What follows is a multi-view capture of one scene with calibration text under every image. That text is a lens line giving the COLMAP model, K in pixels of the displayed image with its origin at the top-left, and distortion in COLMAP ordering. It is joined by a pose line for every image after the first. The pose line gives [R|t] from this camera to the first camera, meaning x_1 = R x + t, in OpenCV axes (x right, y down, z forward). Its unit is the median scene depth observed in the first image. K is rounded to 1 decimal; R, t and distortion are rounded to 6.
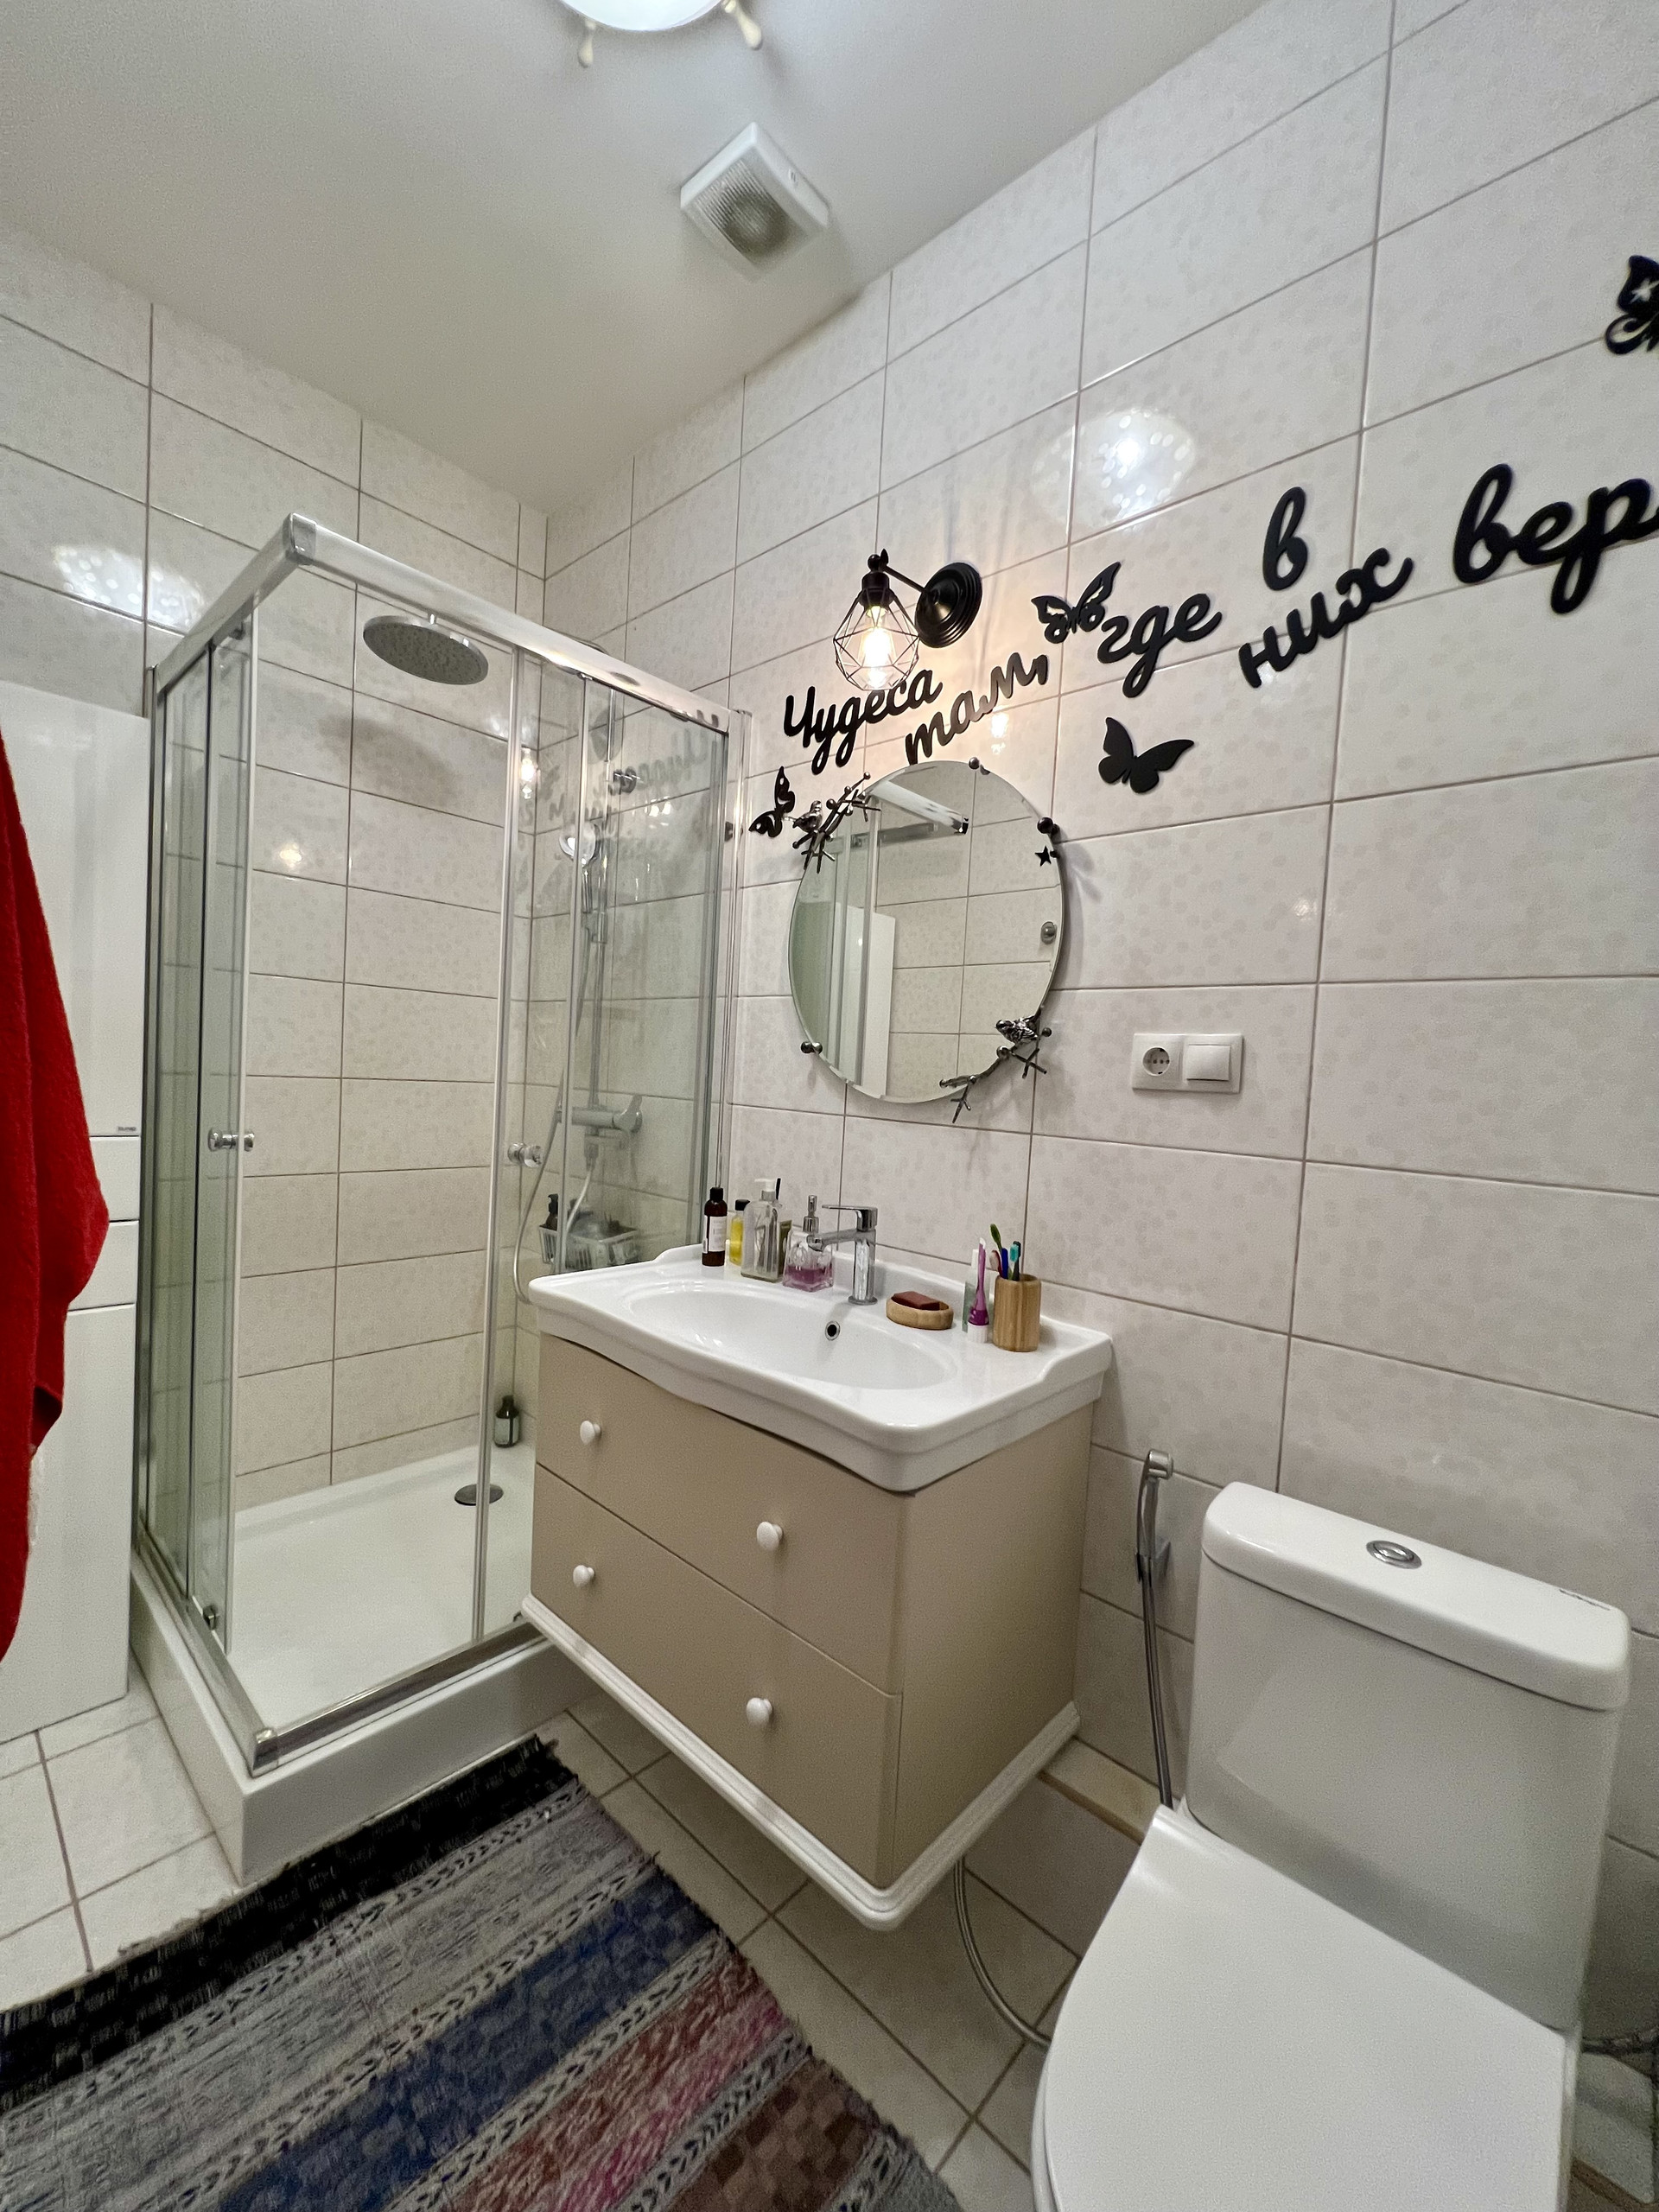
lens RADIAL K [[895.2, 0, 829.3], [0, 895.2, 1105.2], [0, 0, 1]] dist [0.002767, 0.000849]
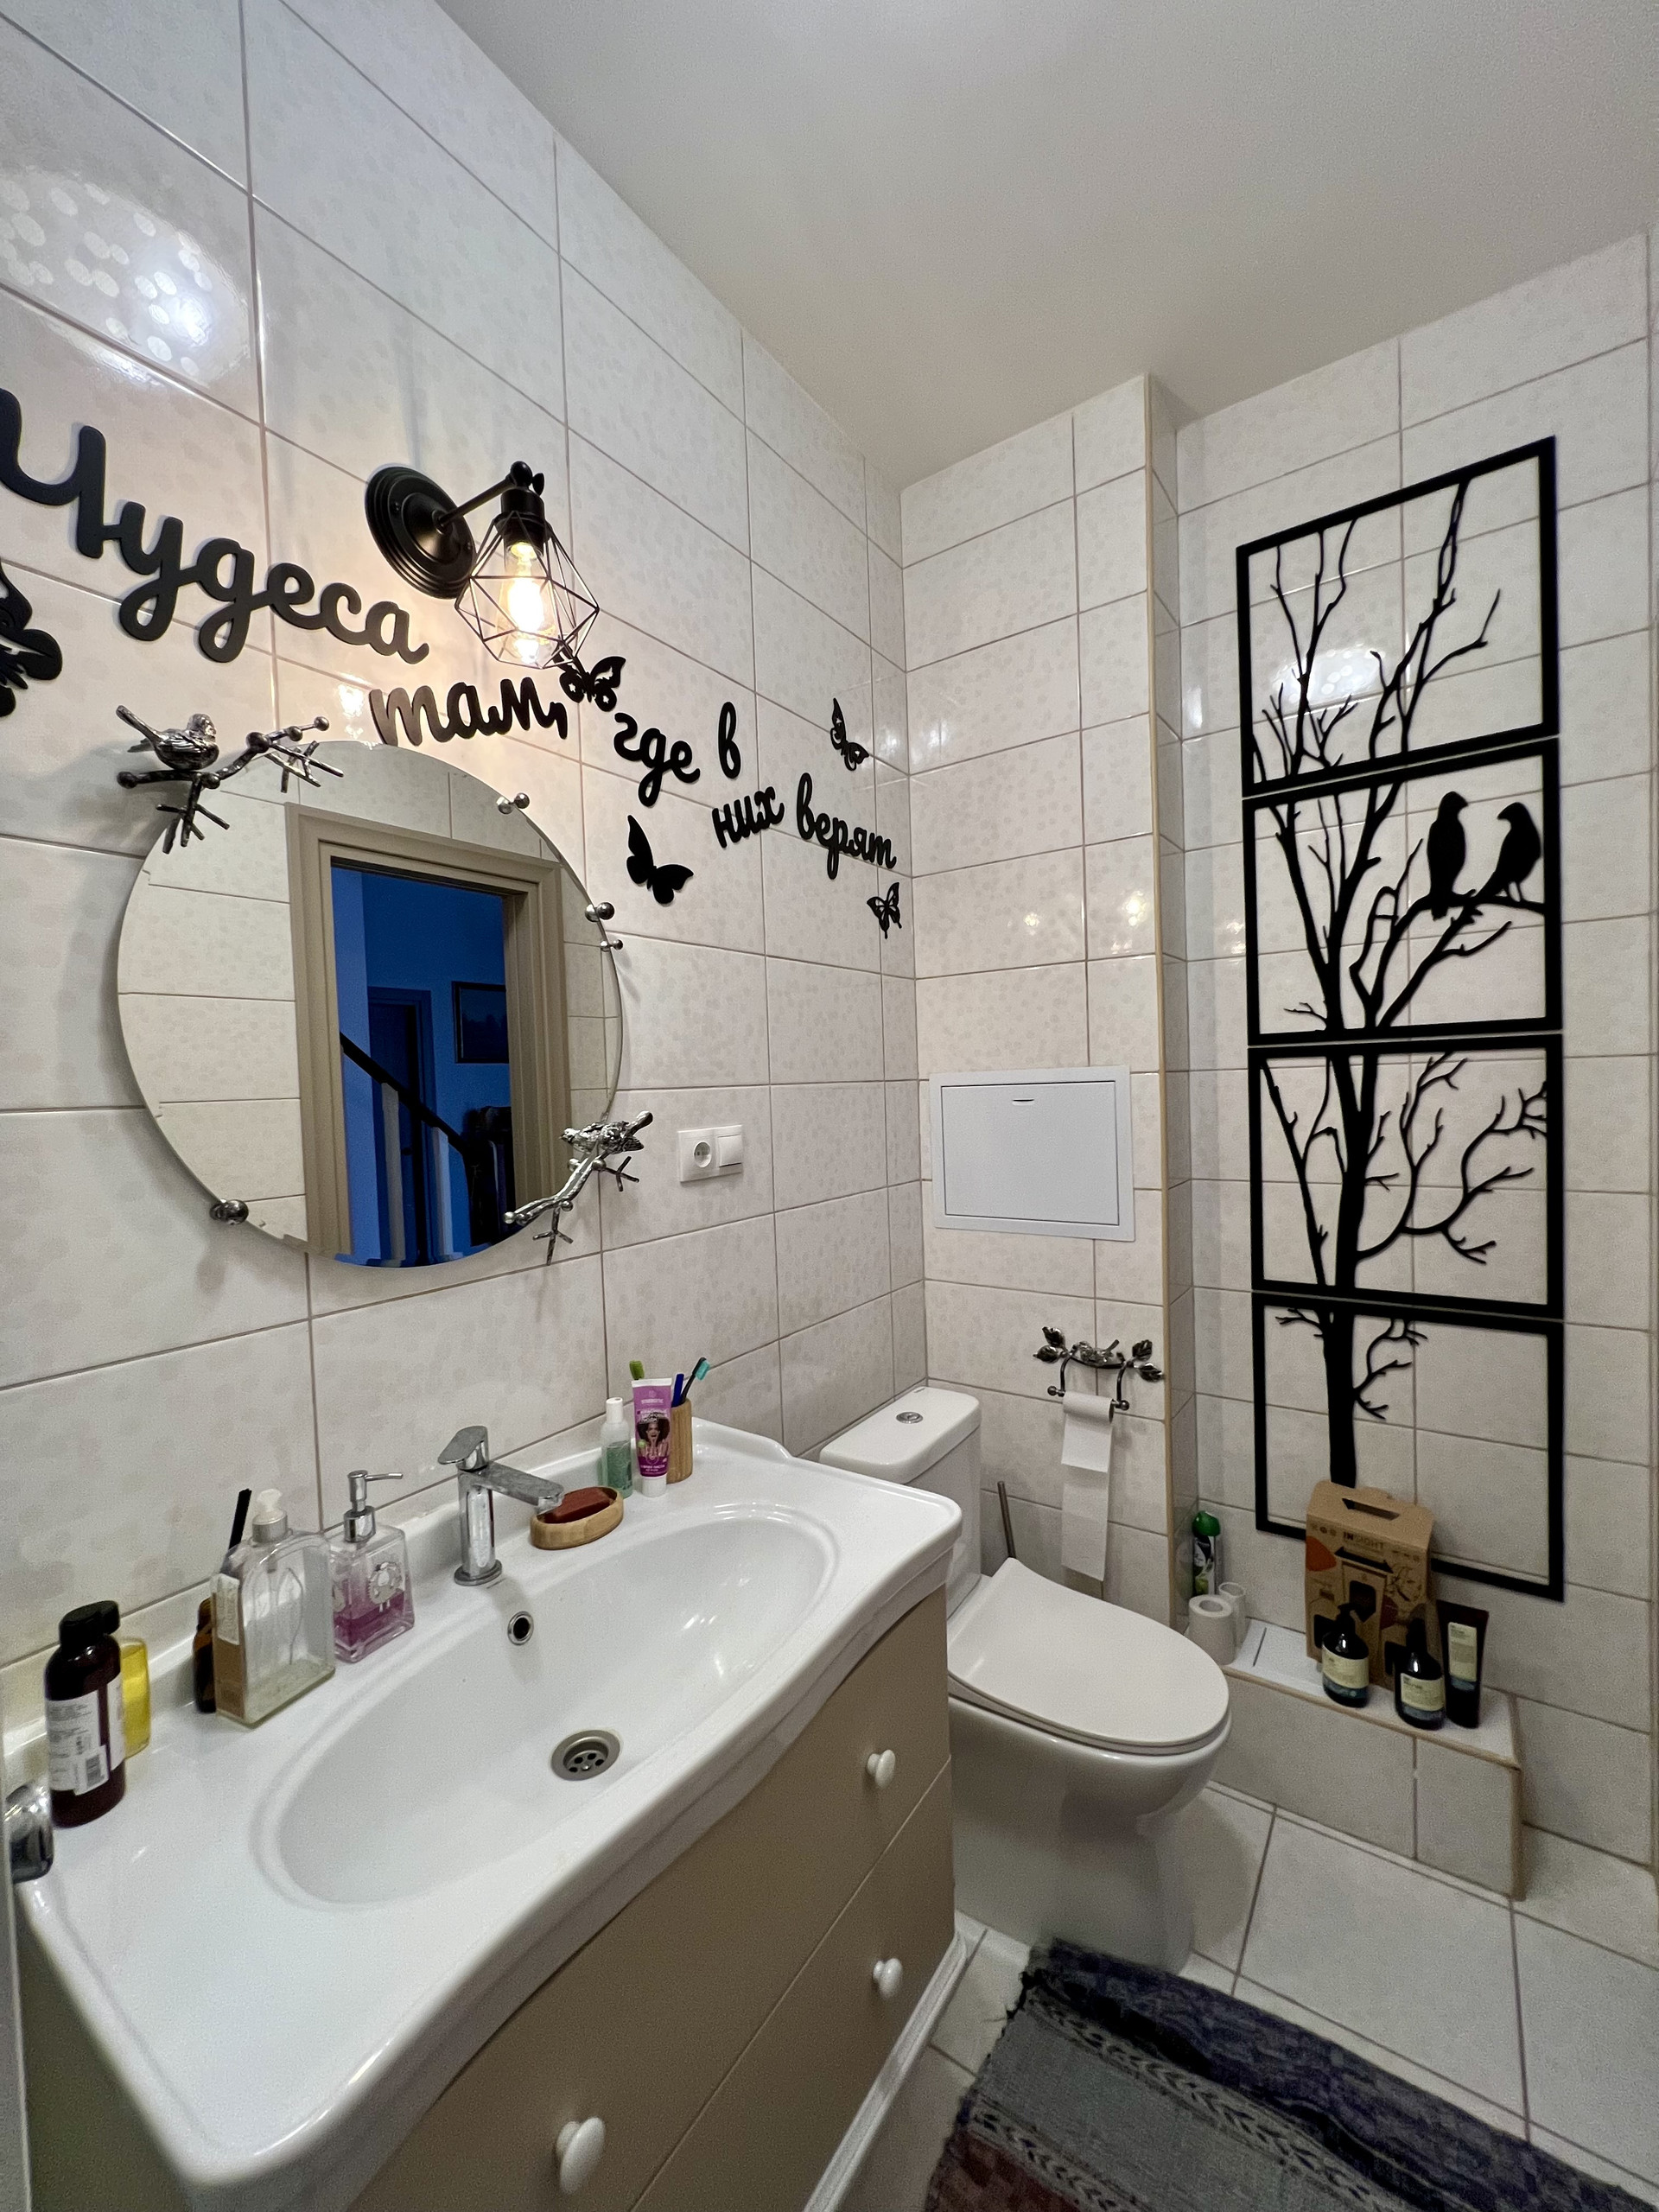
lens RADIAL K [[895.2, 0, 824.5], [0, 895.2, 1110.2], [0, 0, 1]] dist [0.002767, 0.000849]
pose [[-0.138072, -0.080912, 0.987112, -0.723440], [0.065620, 0.993720, 0.090632, -0.187487], [-0.988246, 0.077288, -0.131895, 0.953259]]
